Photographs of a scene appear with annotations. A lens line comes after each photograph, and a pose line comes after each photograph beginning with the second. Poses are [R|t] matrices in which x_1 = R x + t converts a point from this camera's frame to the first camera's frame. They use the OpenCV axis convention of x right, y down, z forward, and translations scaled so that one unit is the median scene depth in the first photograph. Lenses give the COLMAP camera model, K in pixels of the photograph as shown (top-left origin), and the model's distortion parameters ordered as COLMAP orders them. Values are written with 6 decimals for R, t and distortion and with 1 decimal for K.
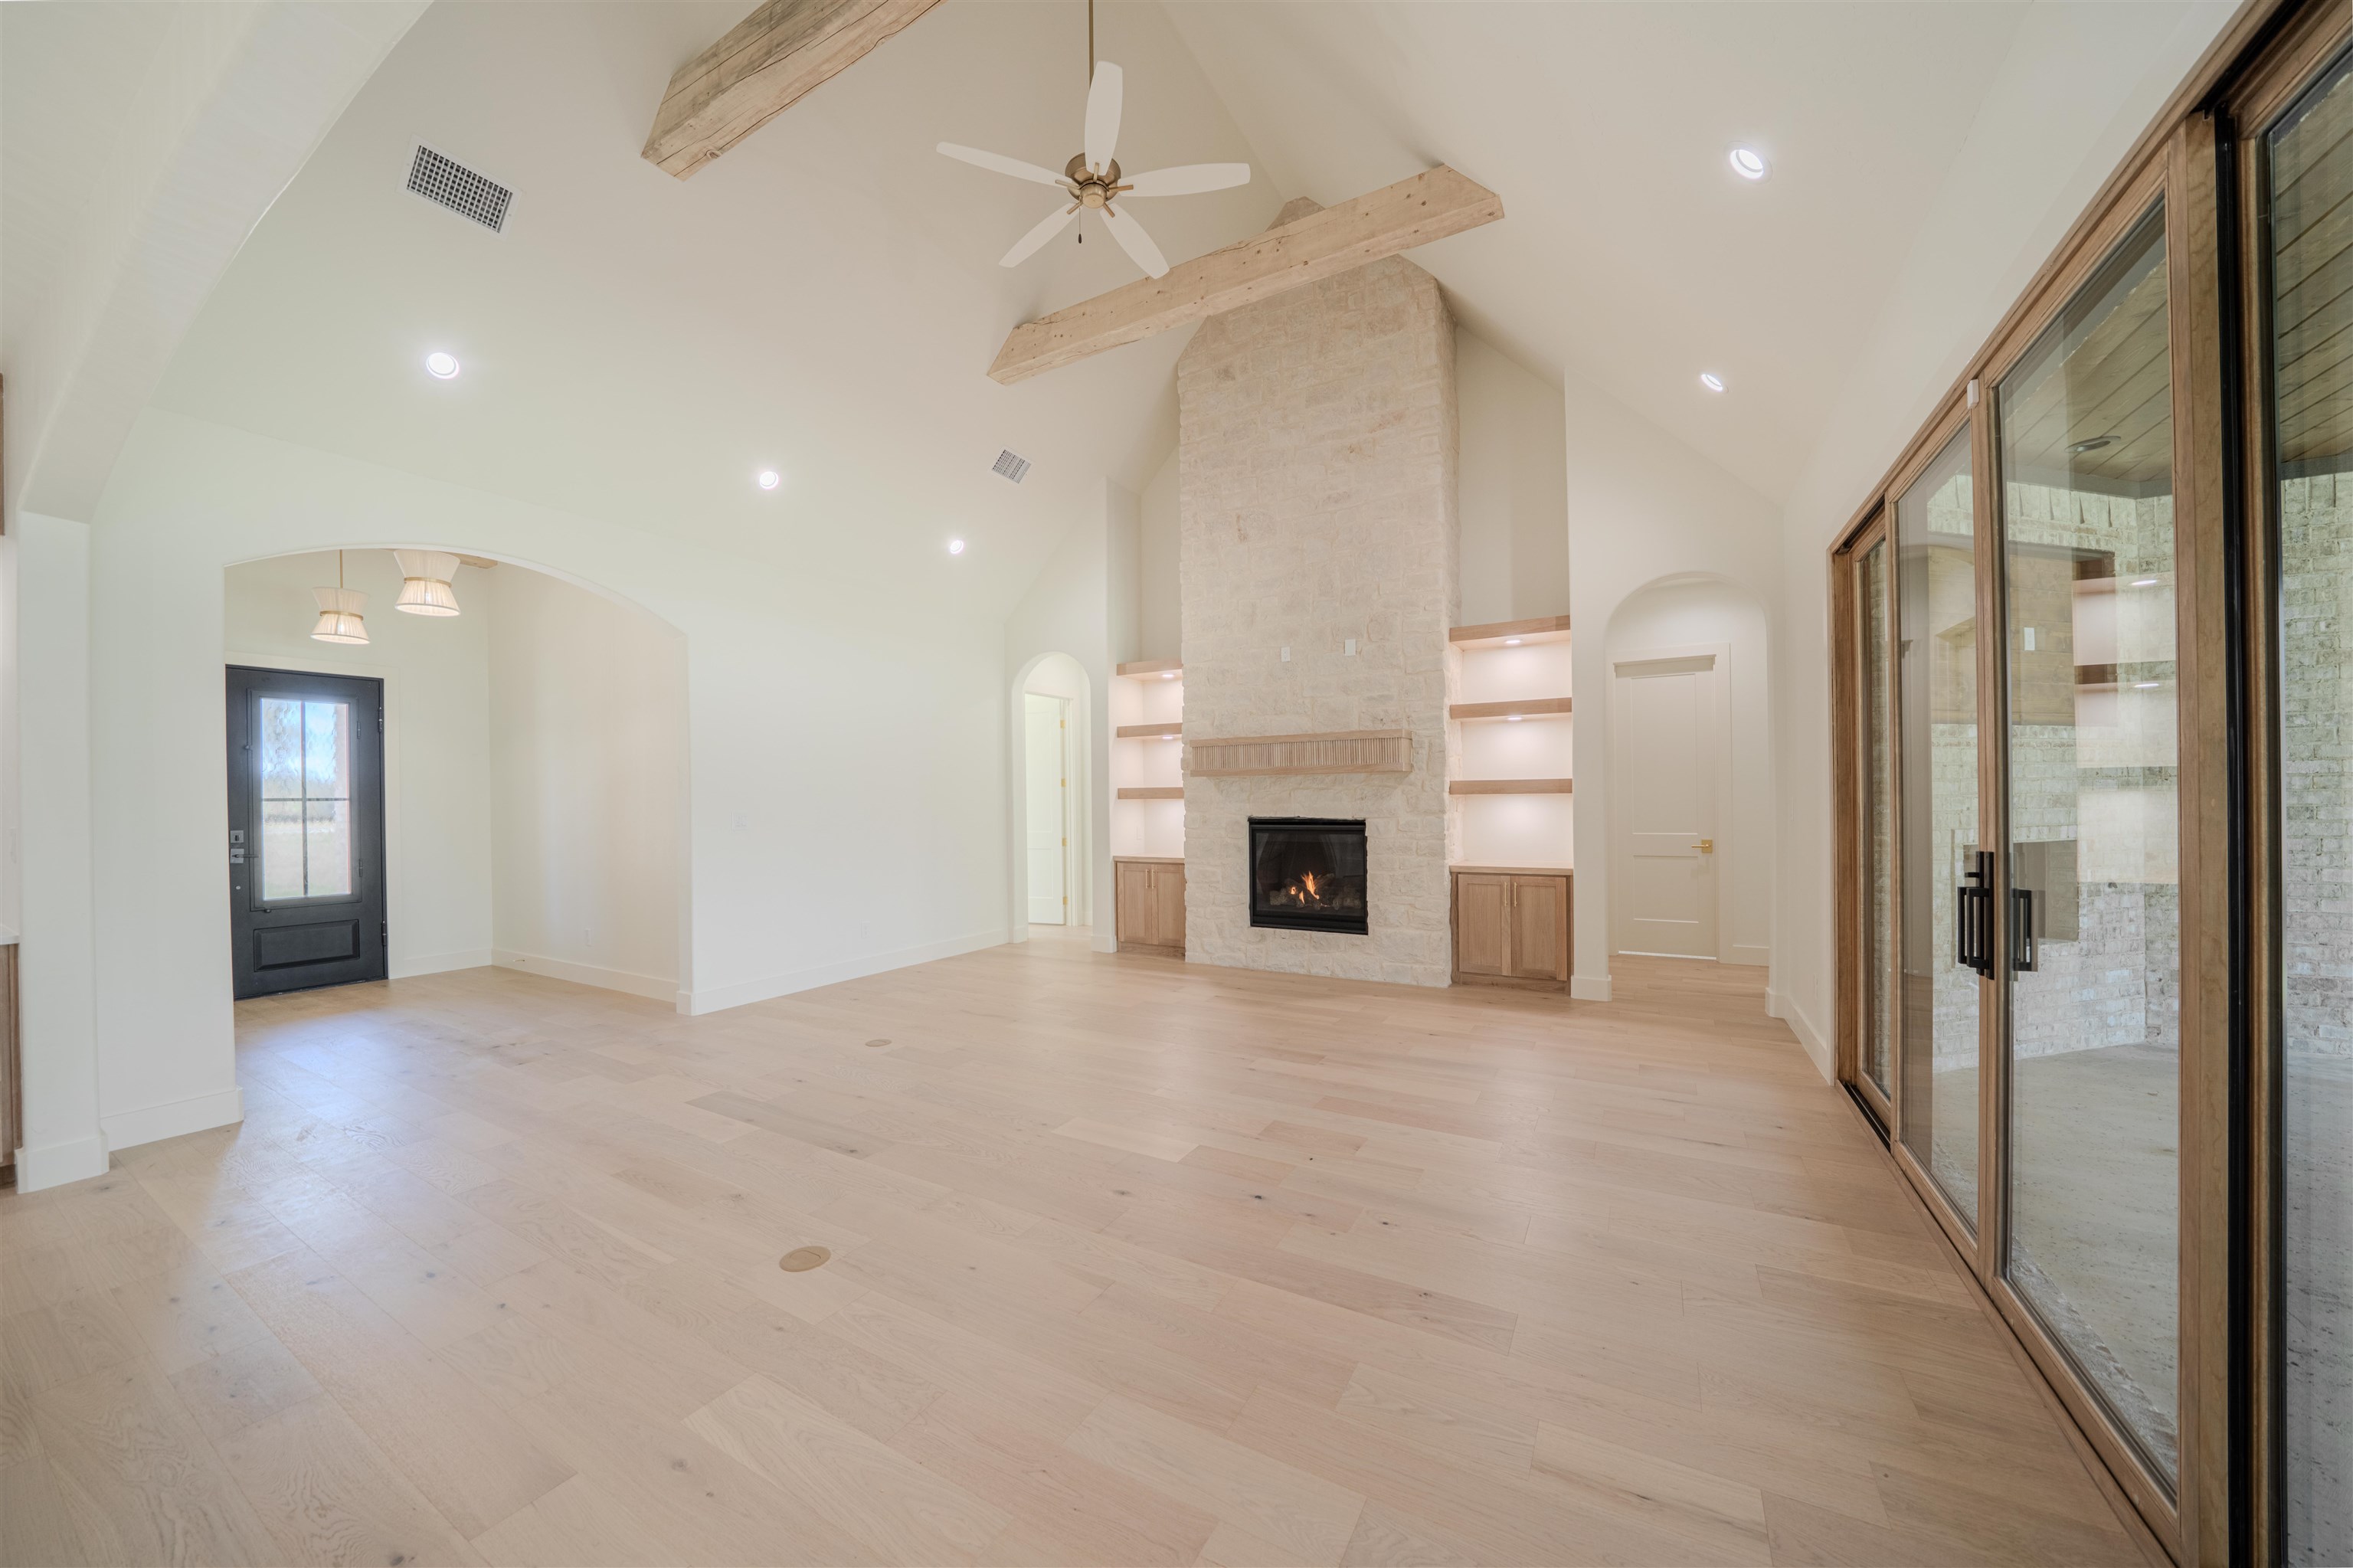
lens RADIAL K [[816.4, 0, 1125.4], [0, 816.4, 807.4], [0, 0, 1]] dist [-0.025731, 0.001601]
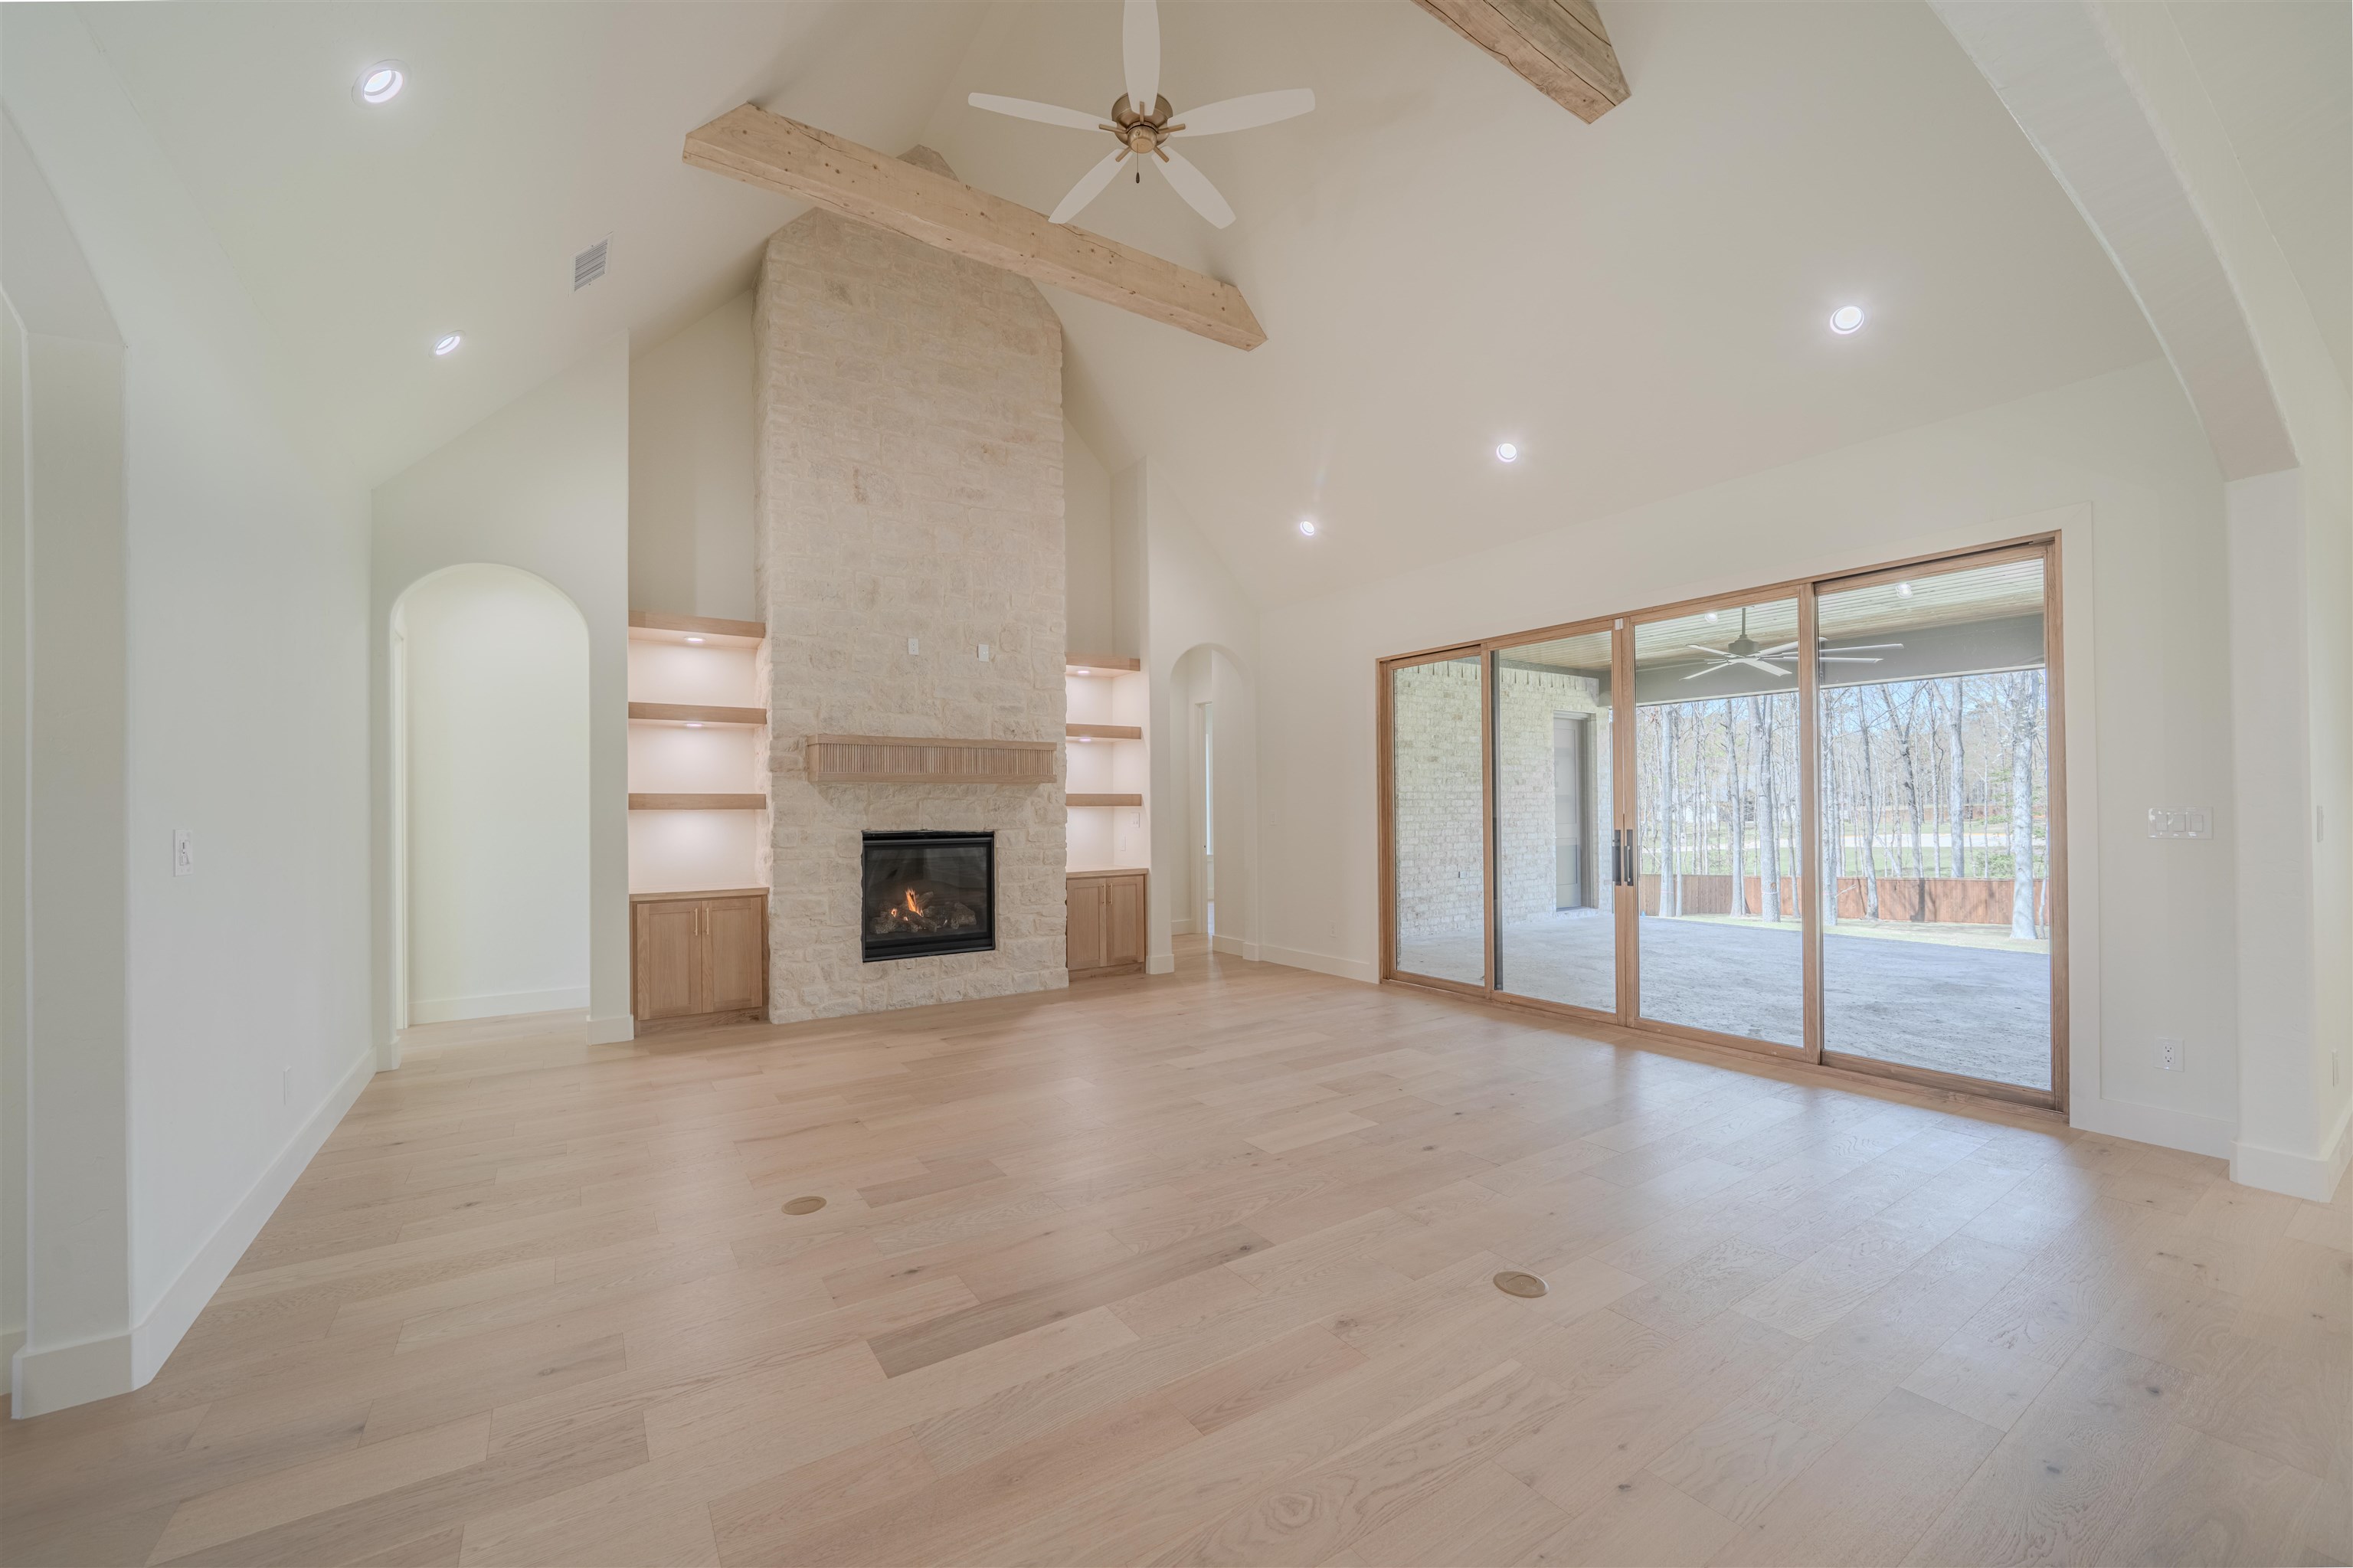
lens RADIAL K [[912.8, 0, 1137.0], [0, 912.8, 805.2], [0, 0, 1]] dist [-0.013885, 0.000687]
pose [[0.445019, 0.012526, 0.895434, -0.630601], [0.012069, 0.999727, -0.019983, 0.007847], [-0.895440, 0.019700, 0.444746, 0.375083]]
